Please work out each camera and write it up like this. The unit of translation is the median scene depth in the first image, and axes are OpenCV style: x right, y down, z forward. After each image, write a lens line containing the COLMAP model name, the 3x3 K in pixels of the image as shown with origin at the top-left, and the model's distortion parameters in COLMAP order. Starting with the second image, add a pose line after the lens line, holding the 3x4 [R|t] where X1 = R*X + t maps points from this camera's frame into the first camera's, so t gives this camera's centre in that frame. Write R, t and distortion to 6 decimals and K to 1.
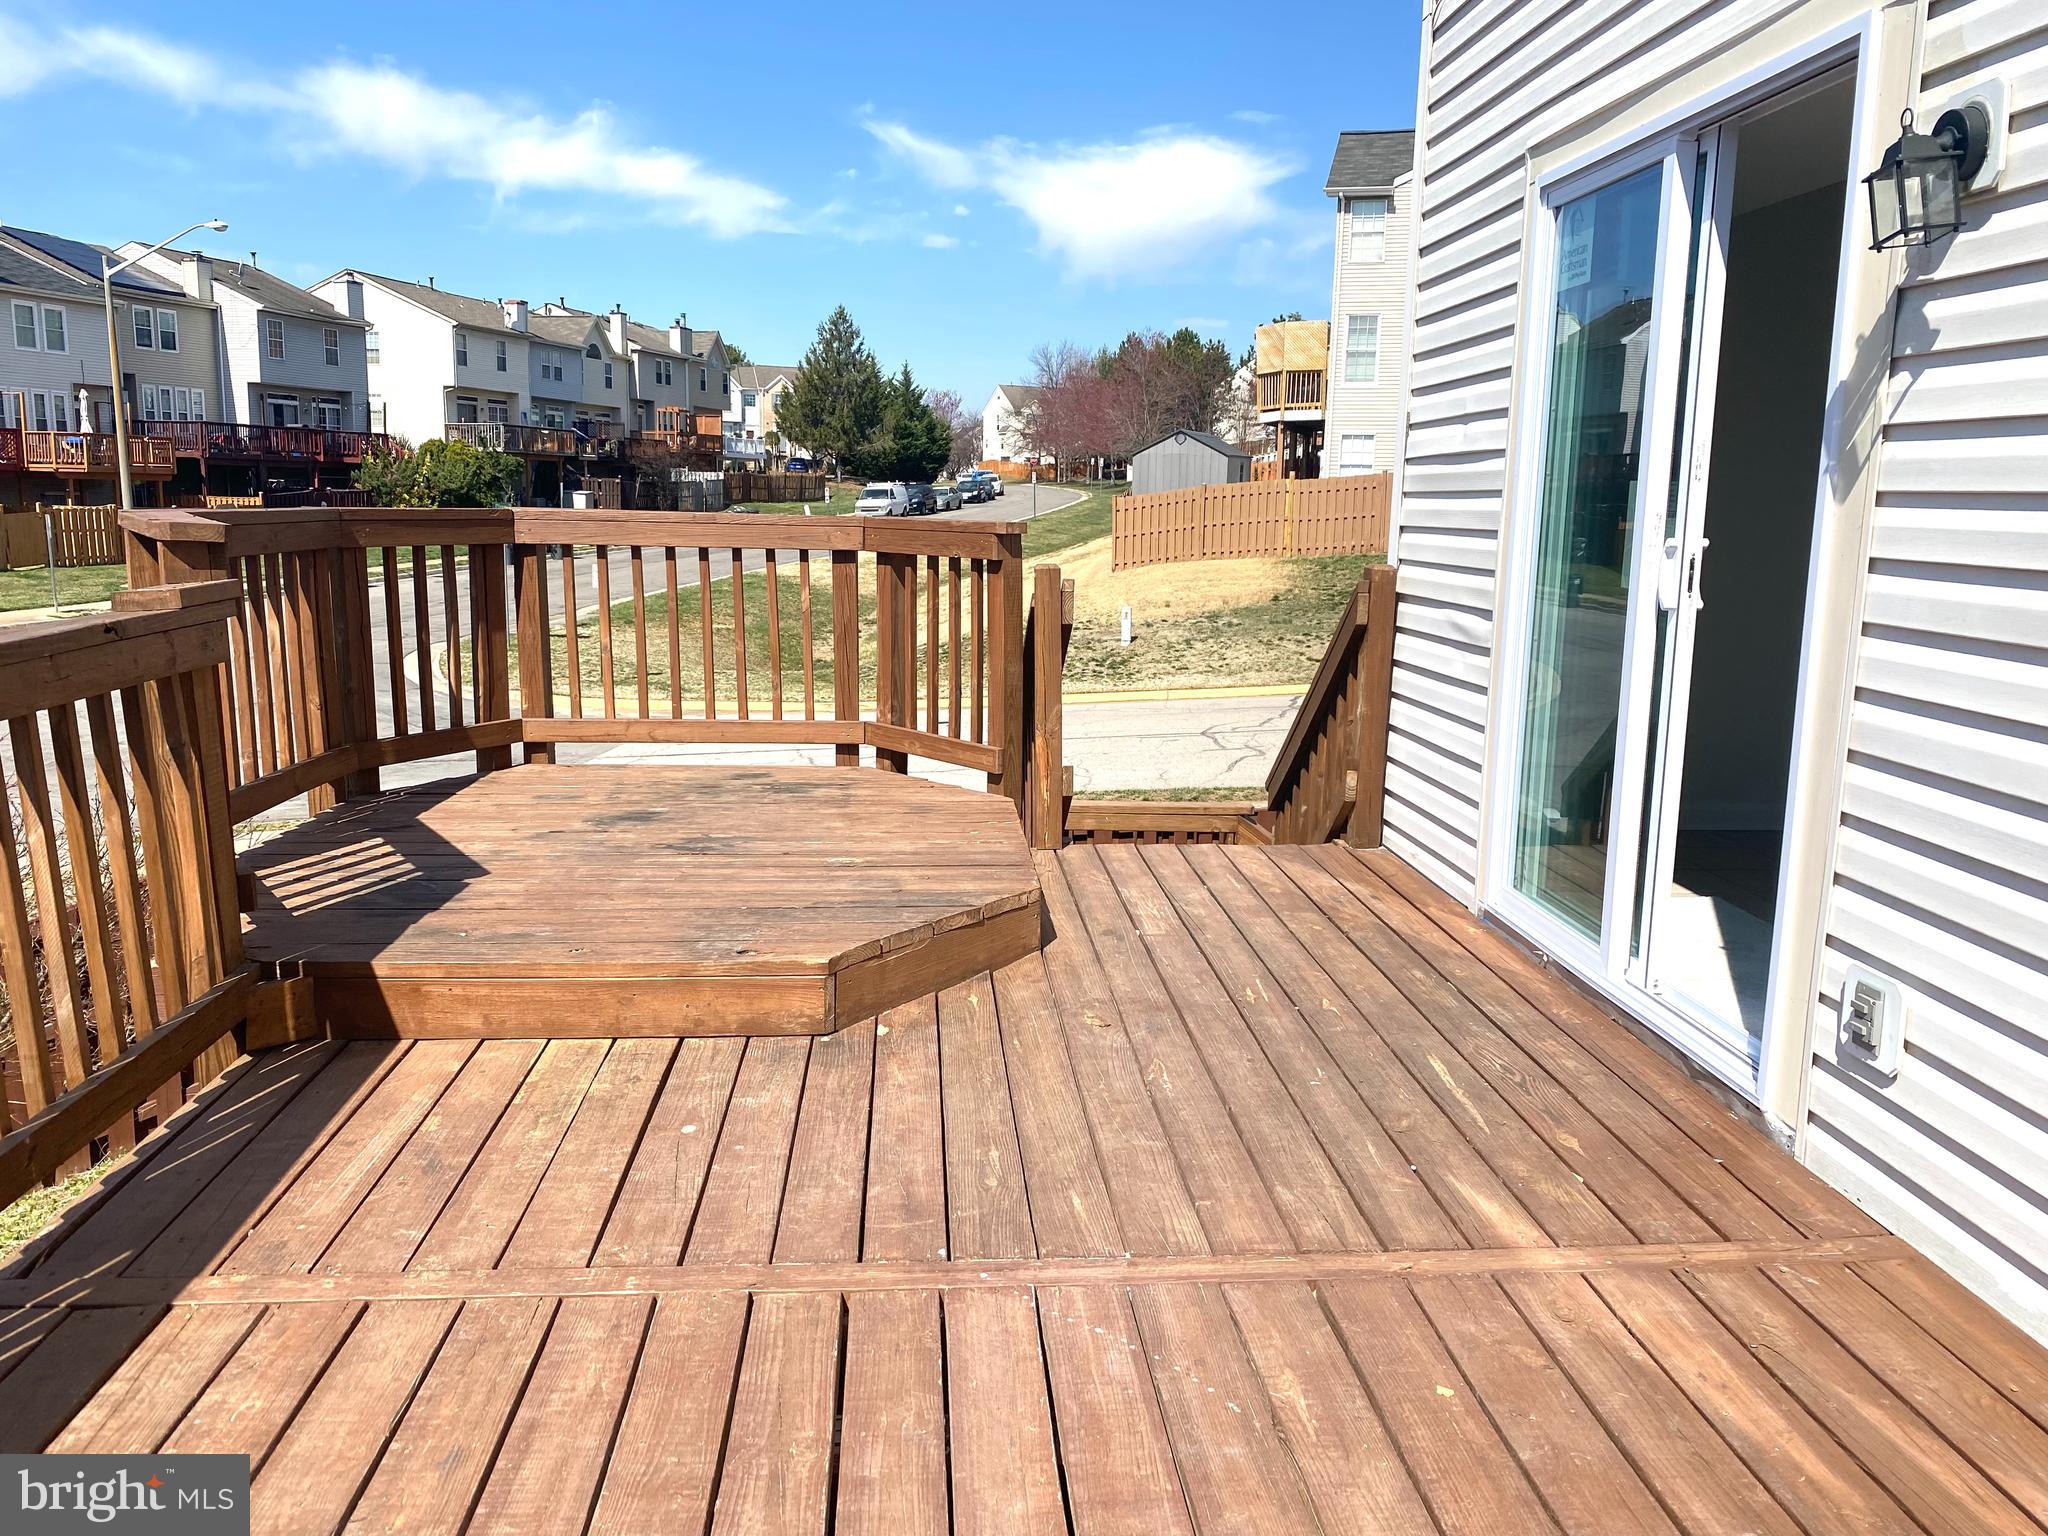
lens RADIAL K [[1504.6, 0, 1024.0], [0, 1504.6, 768.0], [0, 0, 1]] dist [-0.049704, 0.092758]
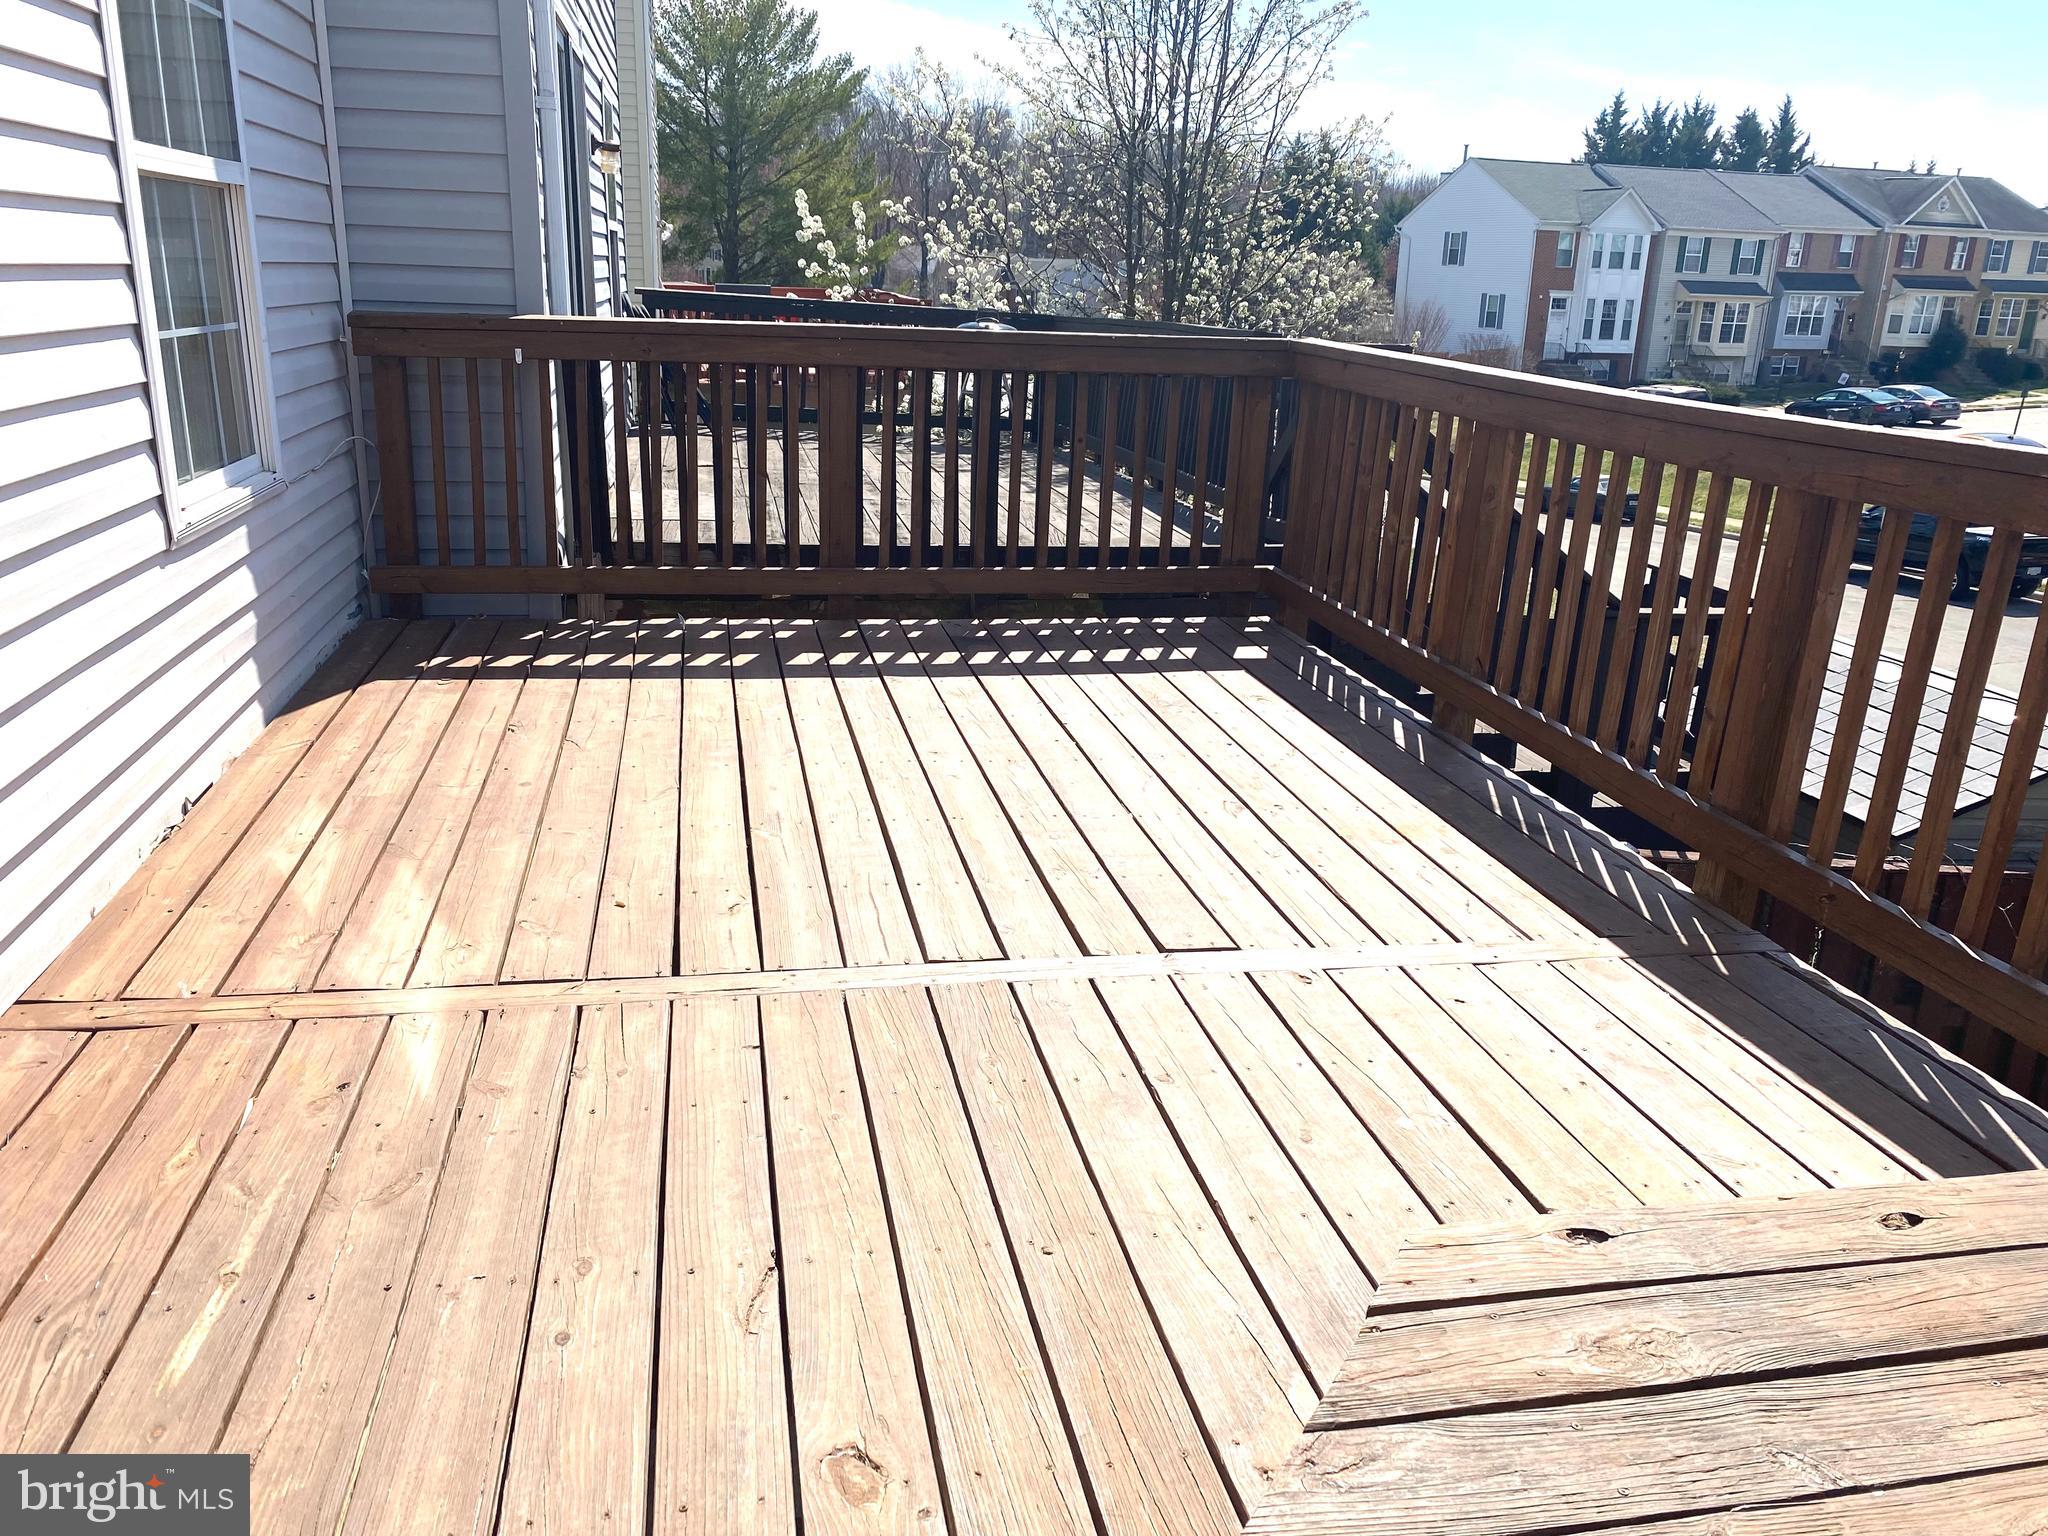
lens RADIAL K [[1504.6, 0, 1024.0], [0, 1504.6, 768.0], [0, 0, 1]] dist [-0.049704, 0.092758]
pose [[-0.989526, -0.012663, -0.143799, 0.097983], [-0.080058, 0.877058, 0.473667, -0.310296], [0.120122, 0.480218, -0.868885, 1.831716]]
